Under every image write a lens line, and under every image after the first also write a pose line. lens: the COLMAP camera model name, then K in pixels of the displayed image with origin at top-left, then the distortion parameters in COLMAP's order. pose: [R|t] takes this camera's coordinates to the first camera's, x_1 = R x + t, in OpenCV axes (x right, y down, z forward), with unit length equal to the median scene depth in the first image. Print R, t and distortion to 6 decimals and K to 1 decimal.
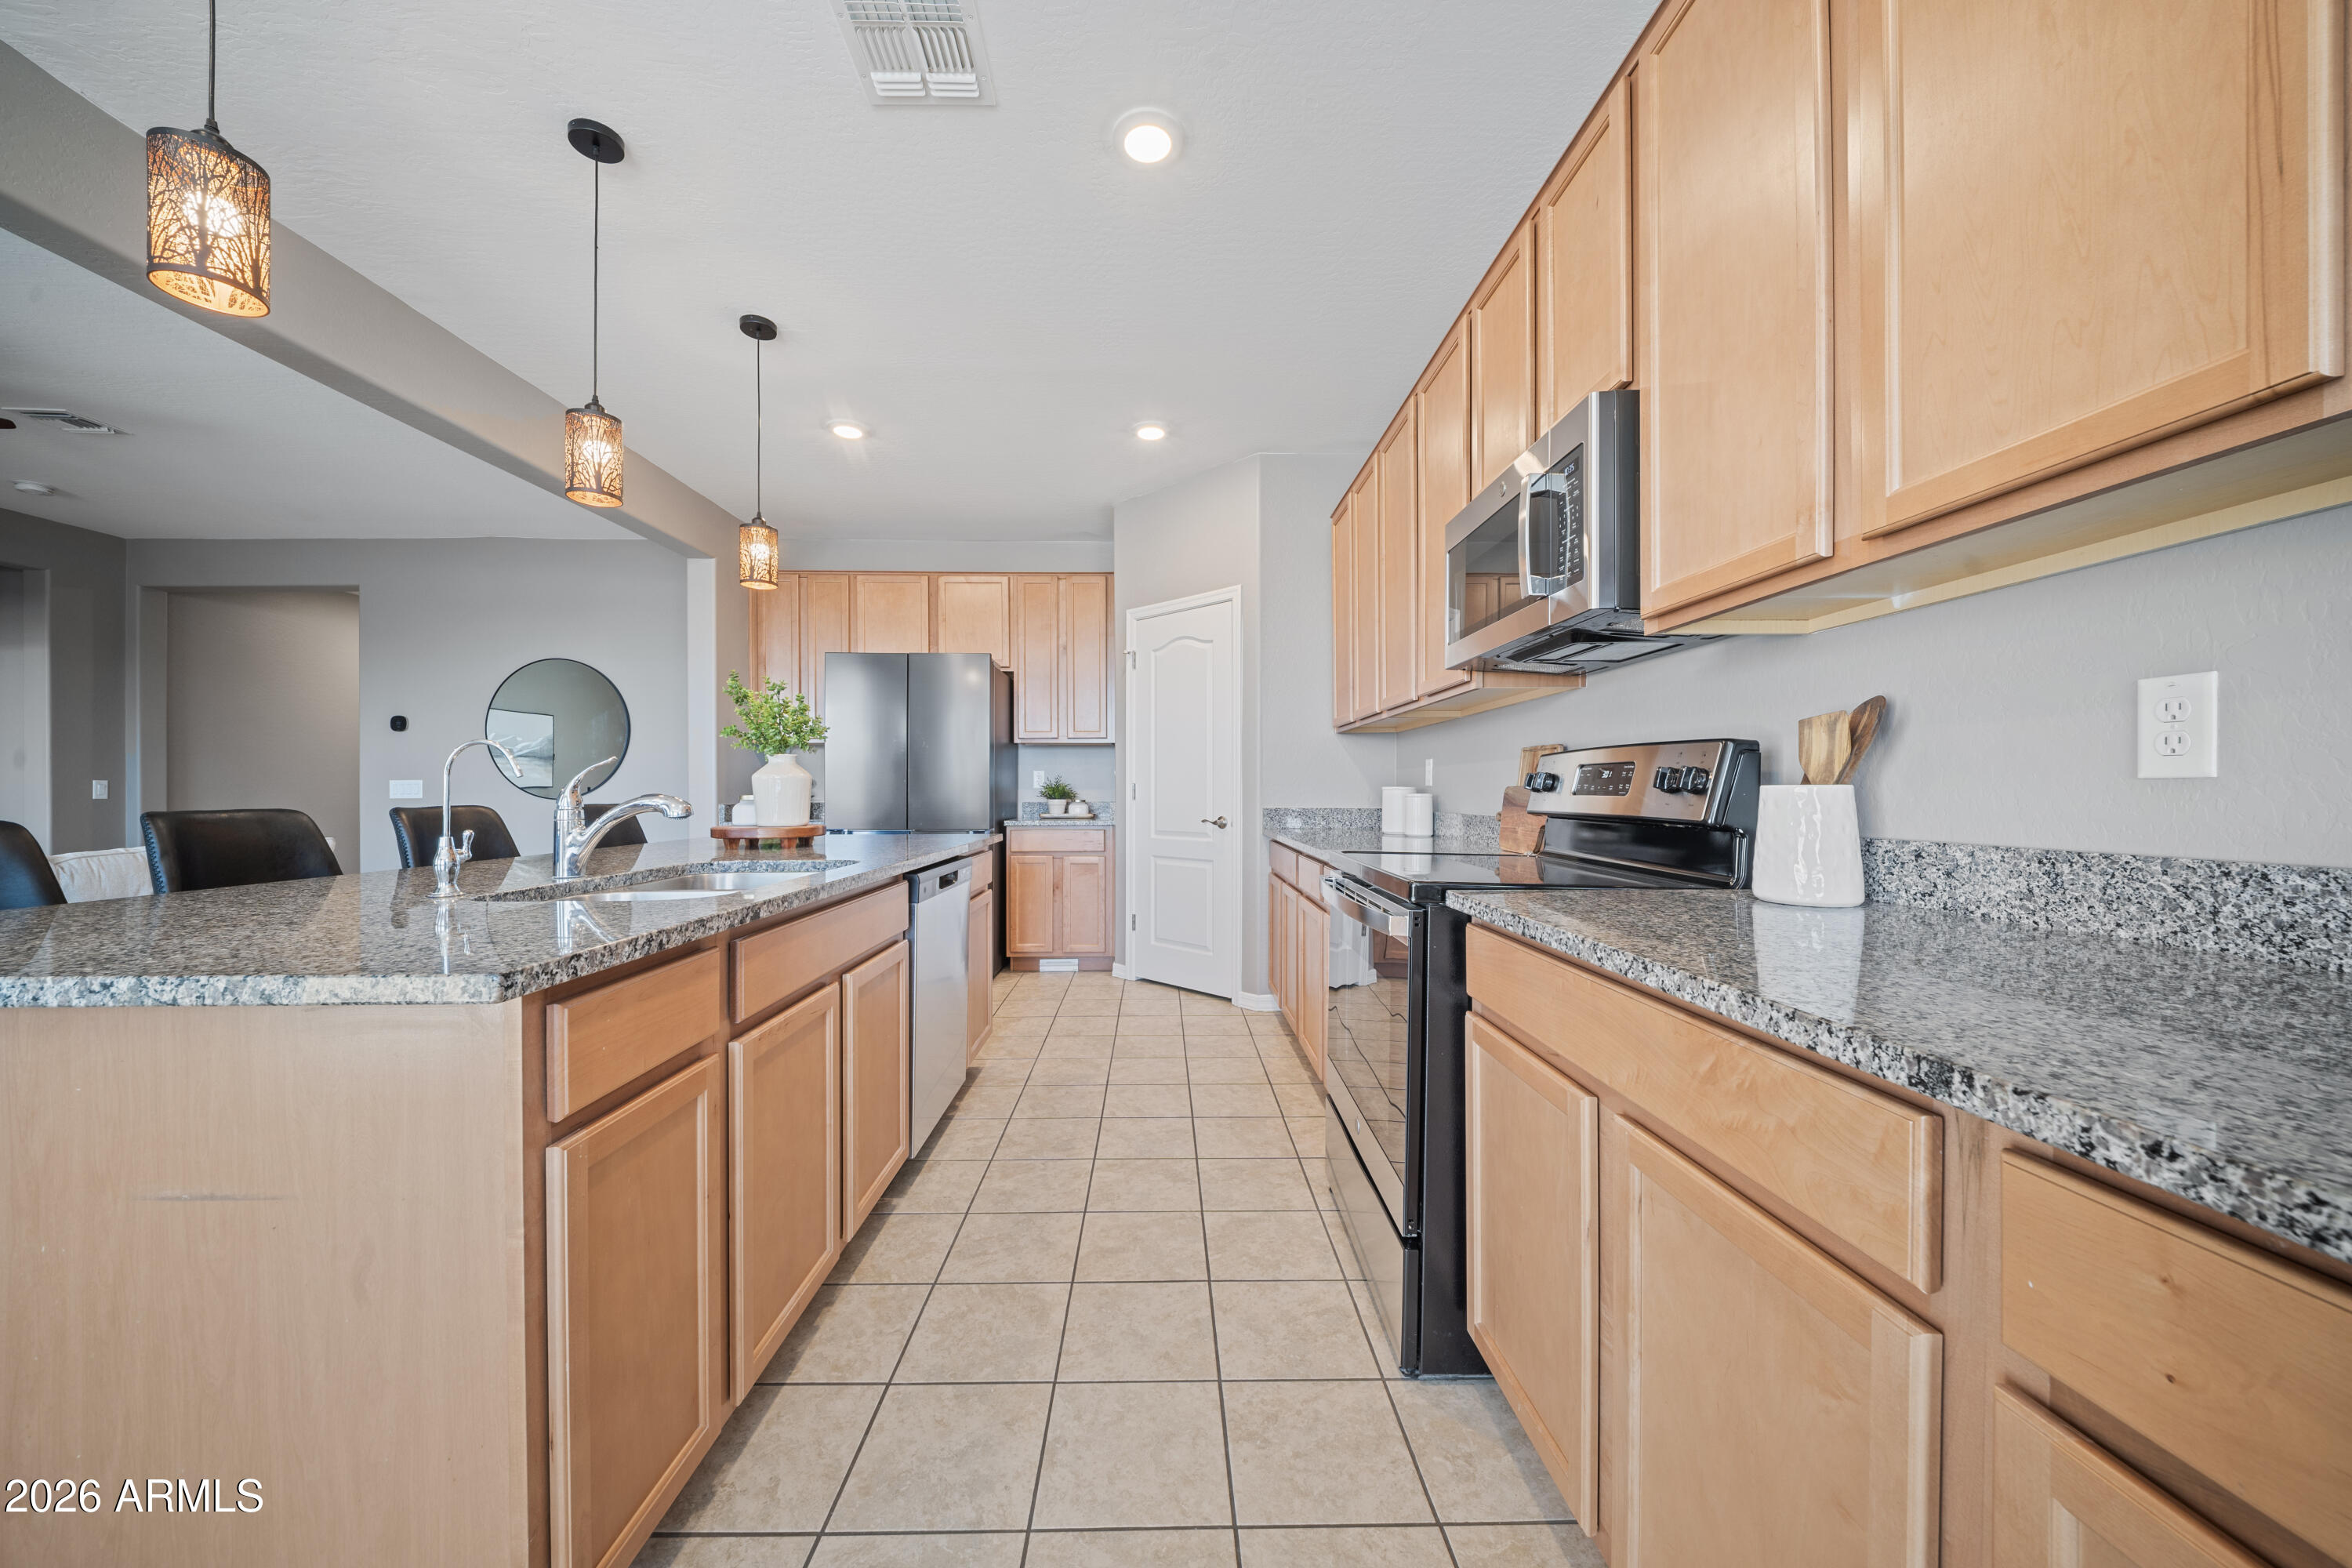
lens RADIAL K [[793.9, 0, 1170.5], [0, 793.9, 792.7], [0, 0, 1]] dist [-0.019667, -0.000142]
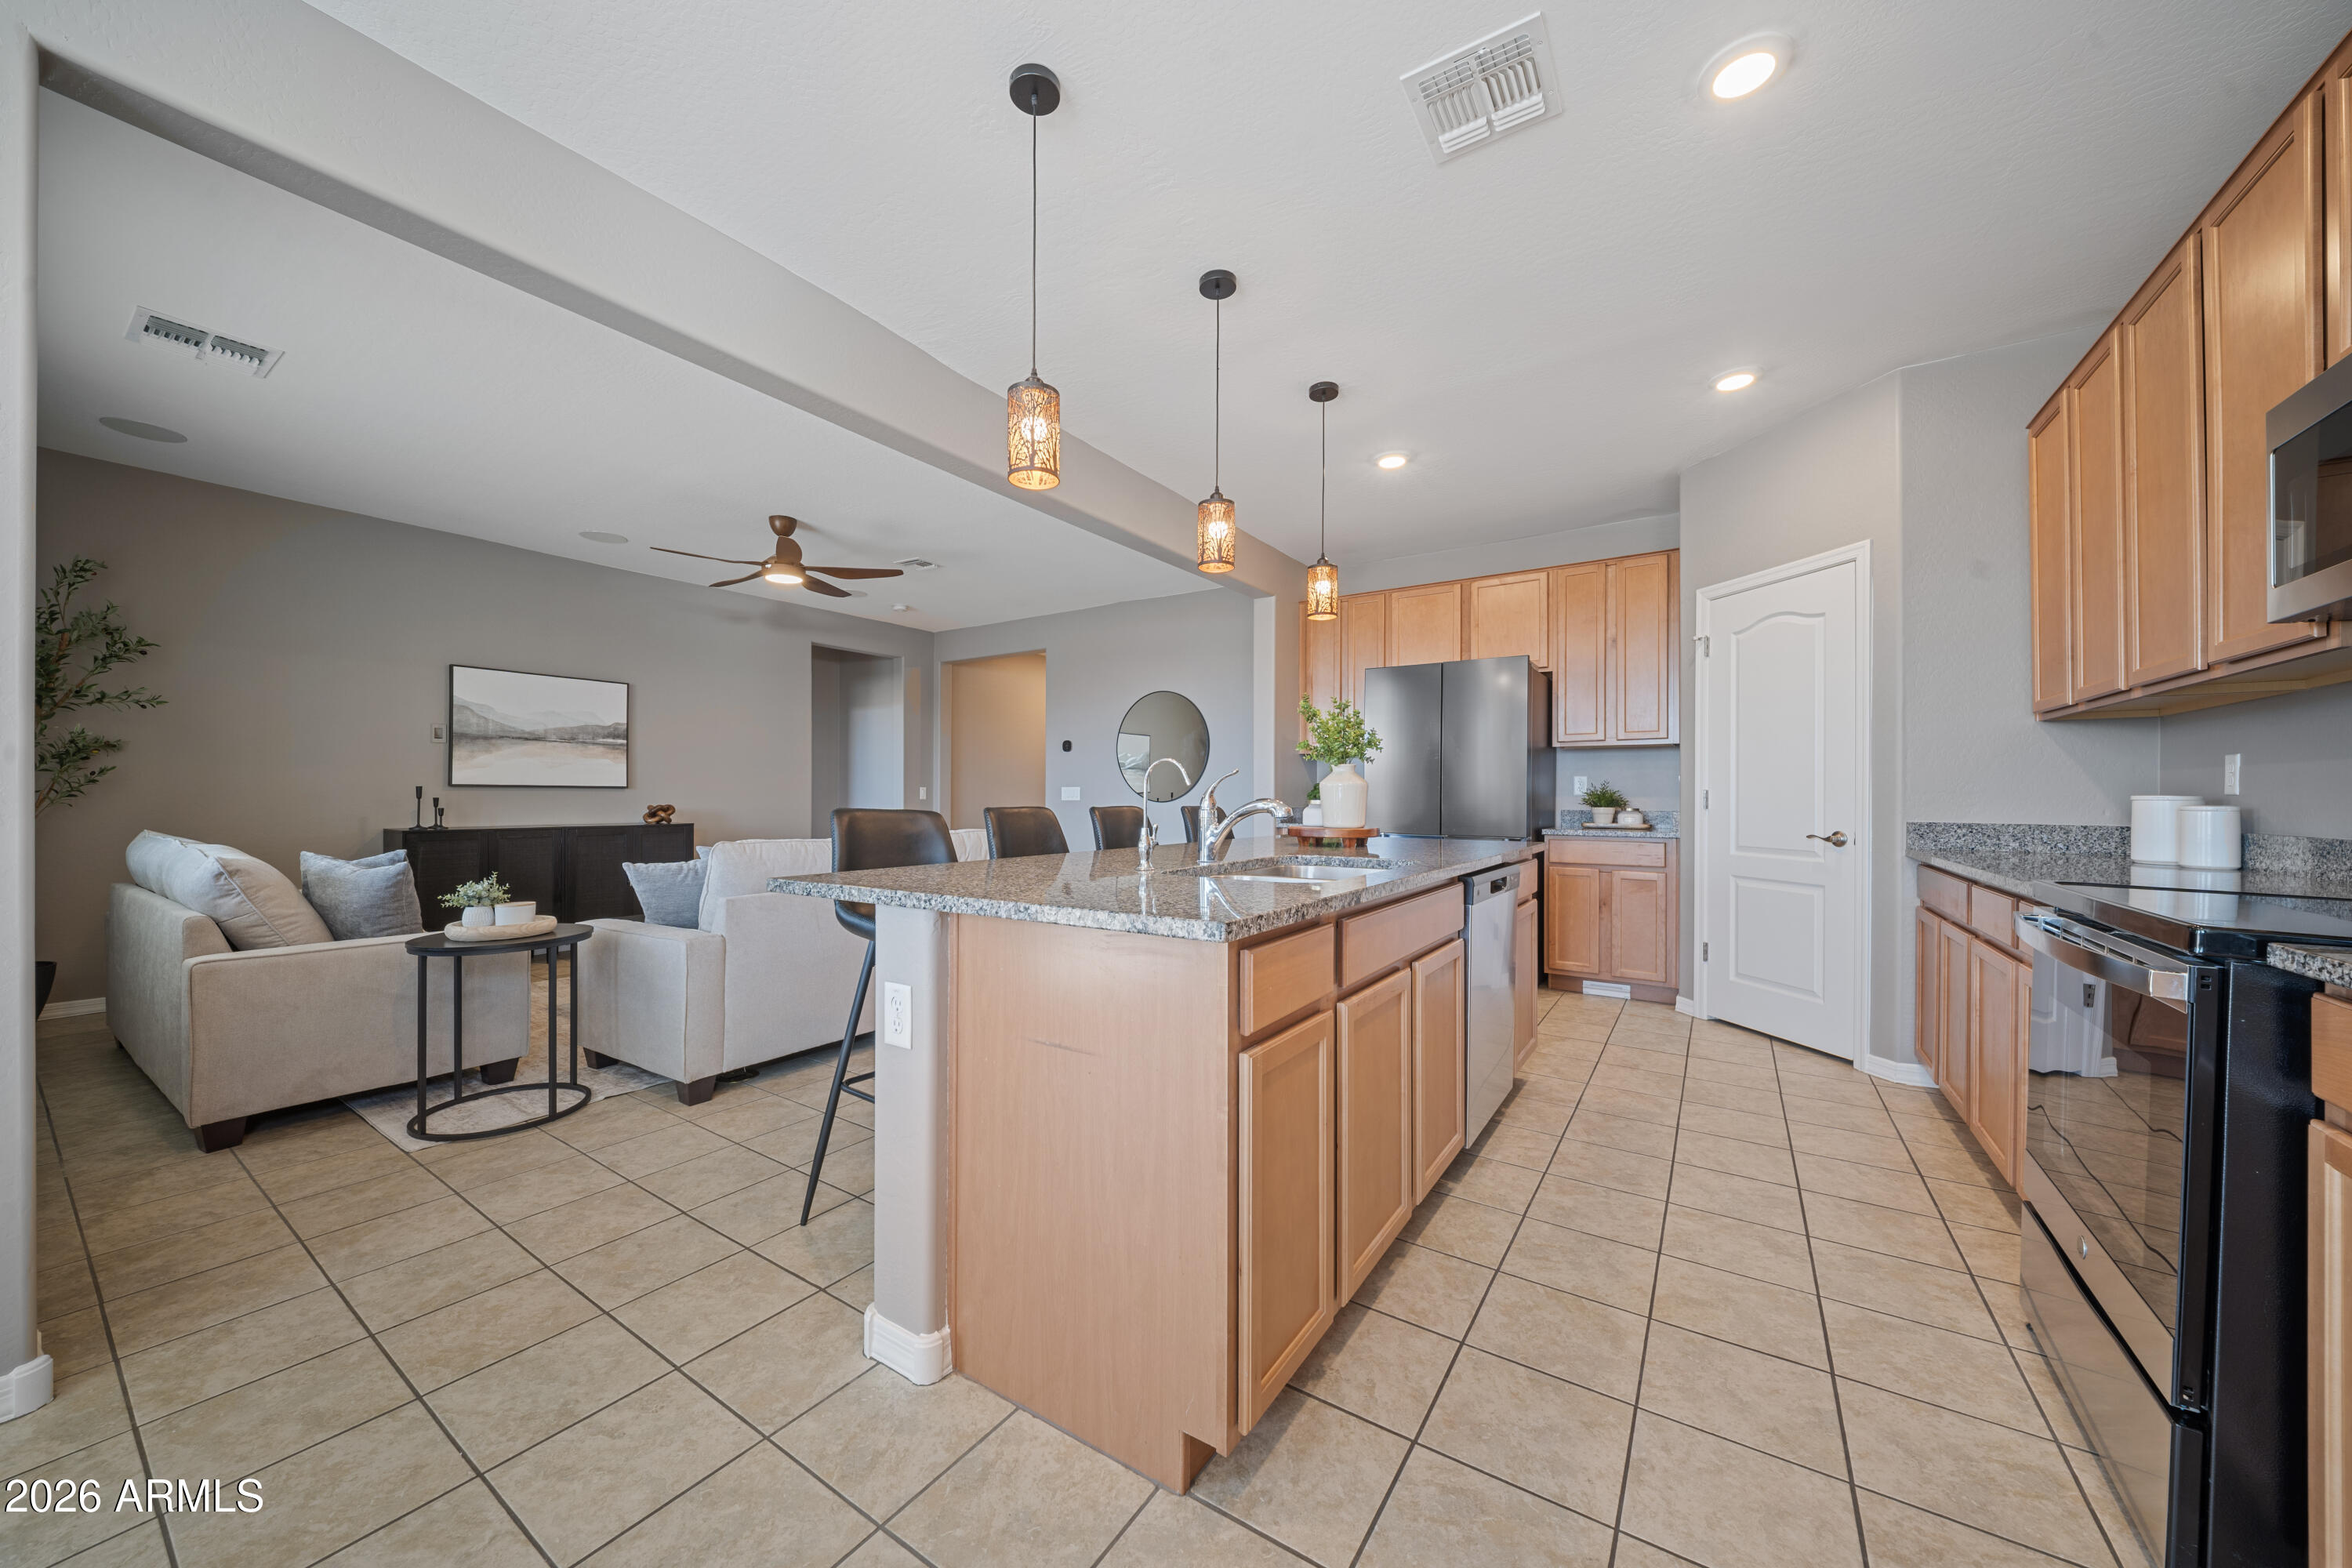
lens RADIAL K [[805.7, 0, 1178.7], [0, 805.7, 792.0], [0, 0, 1]] dist [-0.000209, -0.003432]
pose [[0.818924, 0.002093, -0.573897, -0.028772], [-0.007265, 0.999951, -0.006719, 0.000647], [0.573855, 0.009672, 0.818900, -0.099425]]
